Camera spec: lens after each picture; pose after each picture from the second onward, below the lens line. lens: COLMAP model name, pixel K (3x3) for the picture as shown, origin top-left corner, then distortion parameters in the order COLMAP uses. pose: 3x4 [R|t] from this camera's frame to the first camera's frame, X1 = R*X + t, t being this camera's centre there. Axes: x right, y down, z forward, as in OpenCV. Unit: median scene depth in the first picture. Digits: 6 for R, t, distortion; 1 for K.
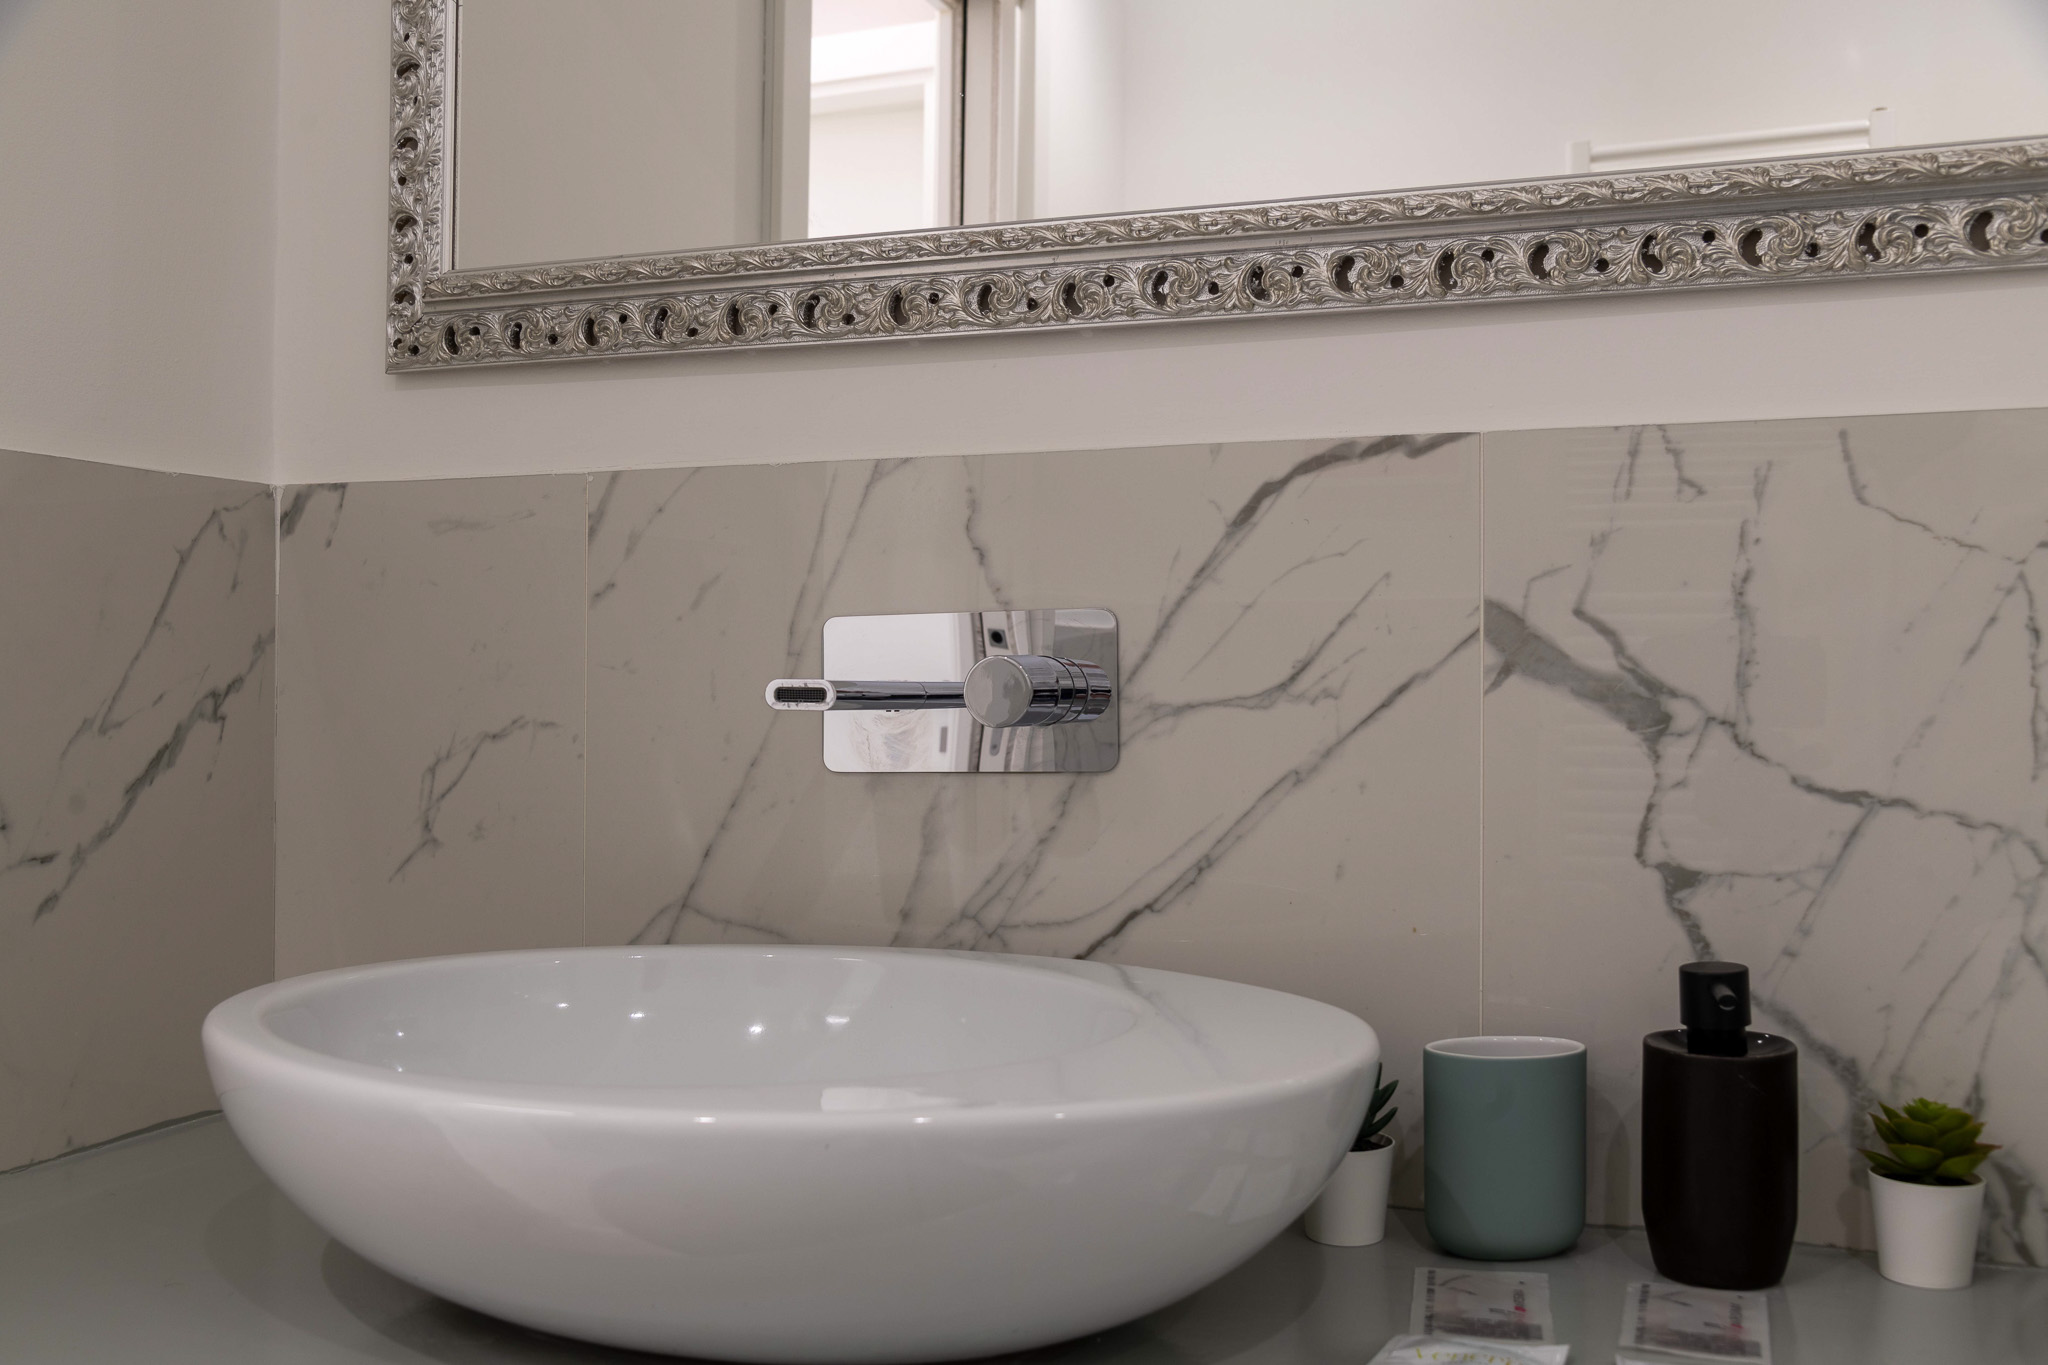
lens RADIAL K [[2419.6, 0, 1019.7], [0, 2419.6, 531.1], [0, 0, 1]] dist [0.000898, 0.000000]
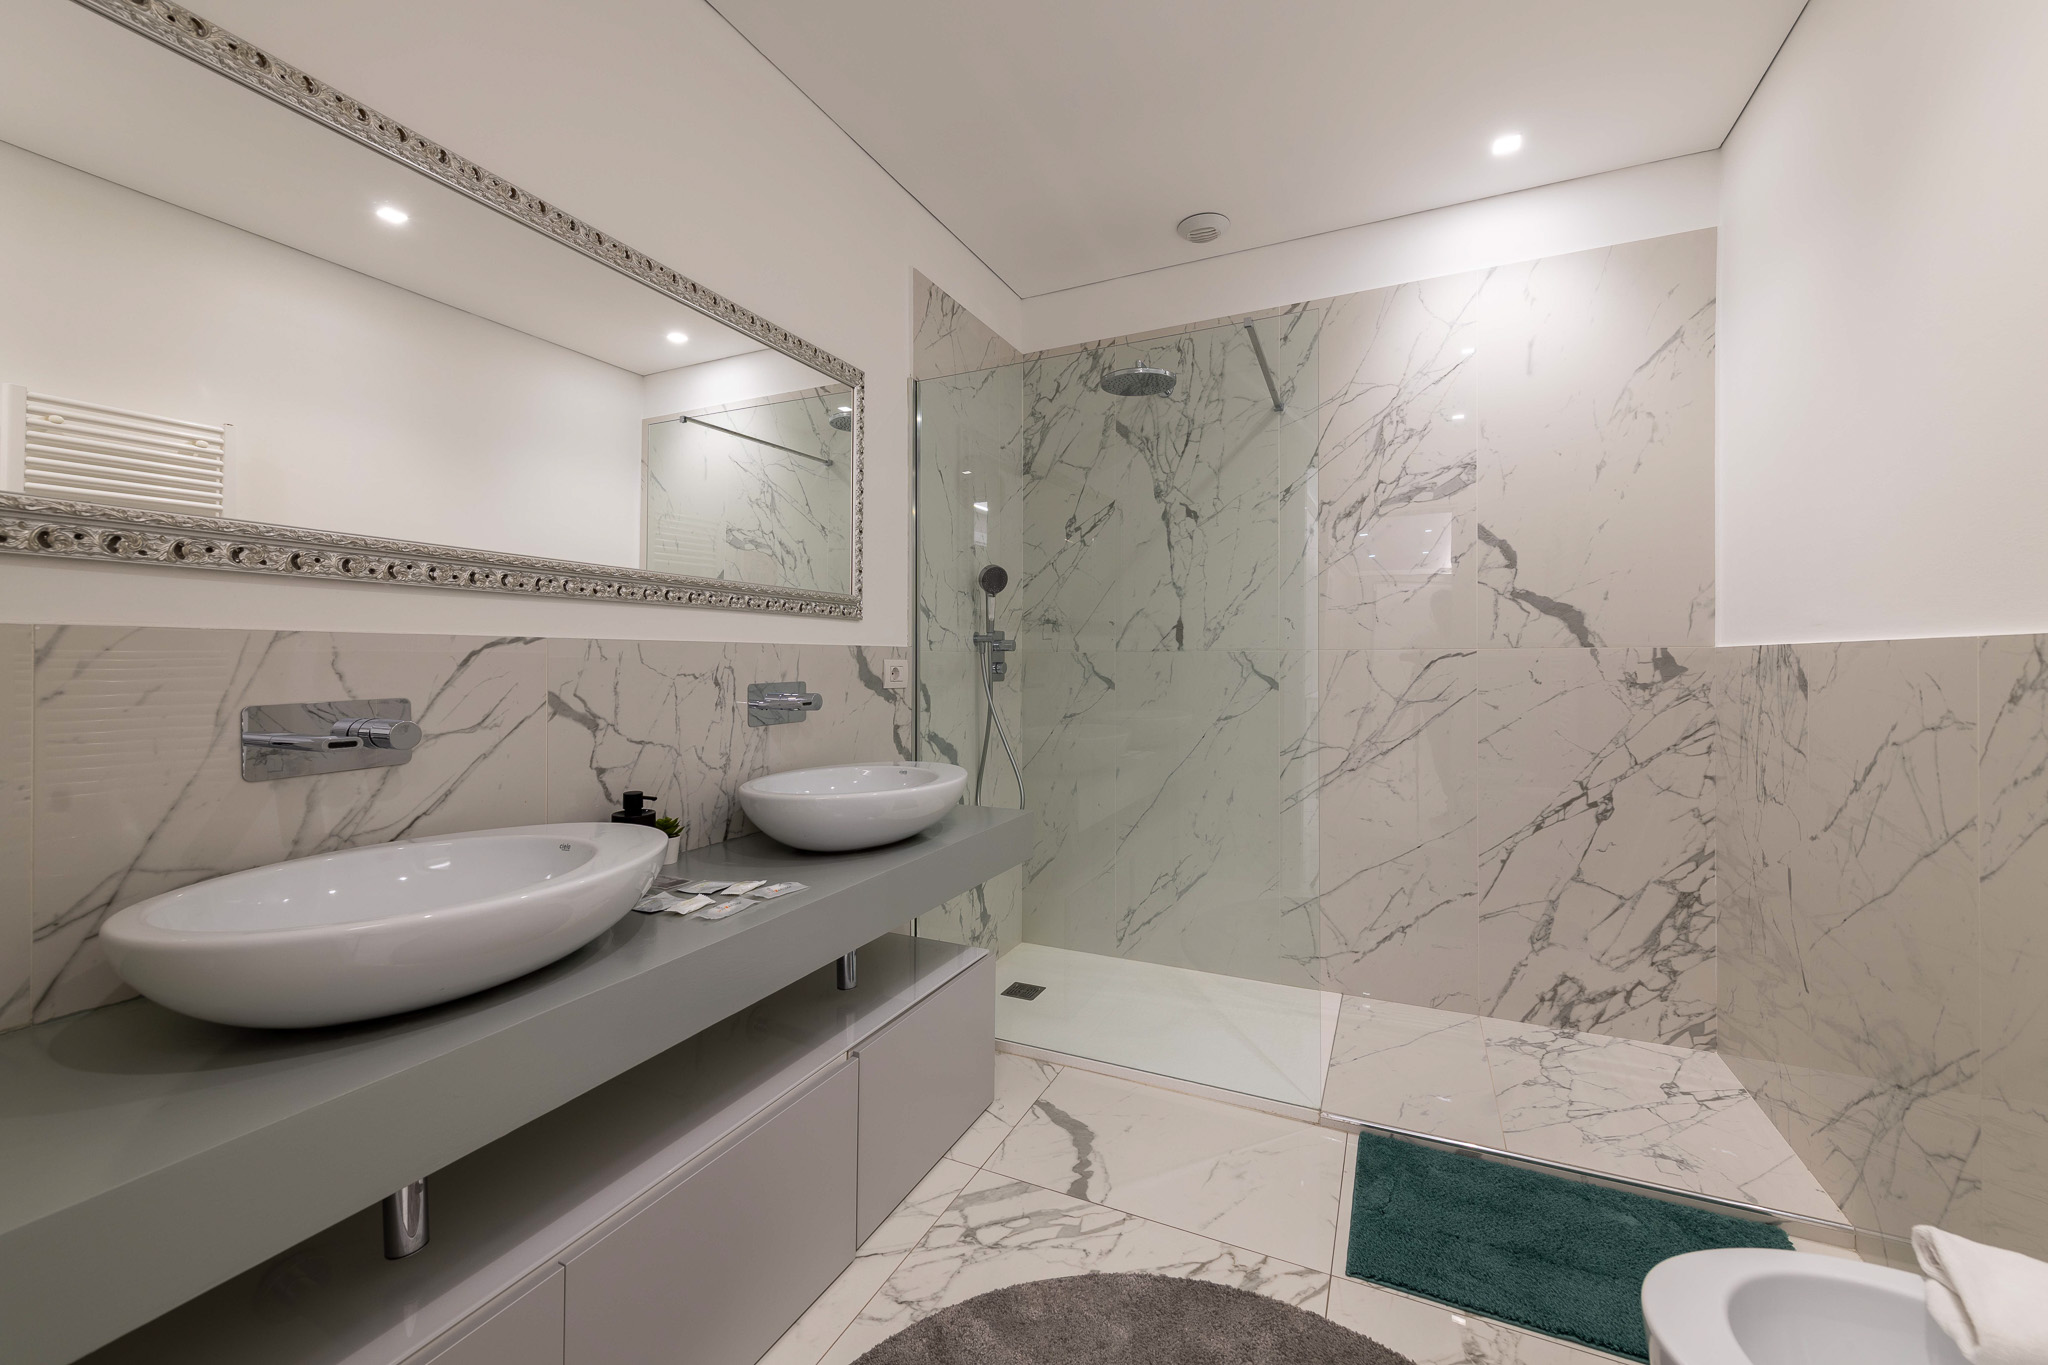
lens RADIAL K [[814.4, 0, 1022.5], [0, 814.4, 673.9], [0, 0, 1]] dist [0.006606, -0.002489]
pose [[0.003403, 0.014371, 0.999891, -0.807182], [0.002727, 0.999893, -0.014380, 0.021095], [-0.999990, 0.002775, 0.003364, 0.359954]]
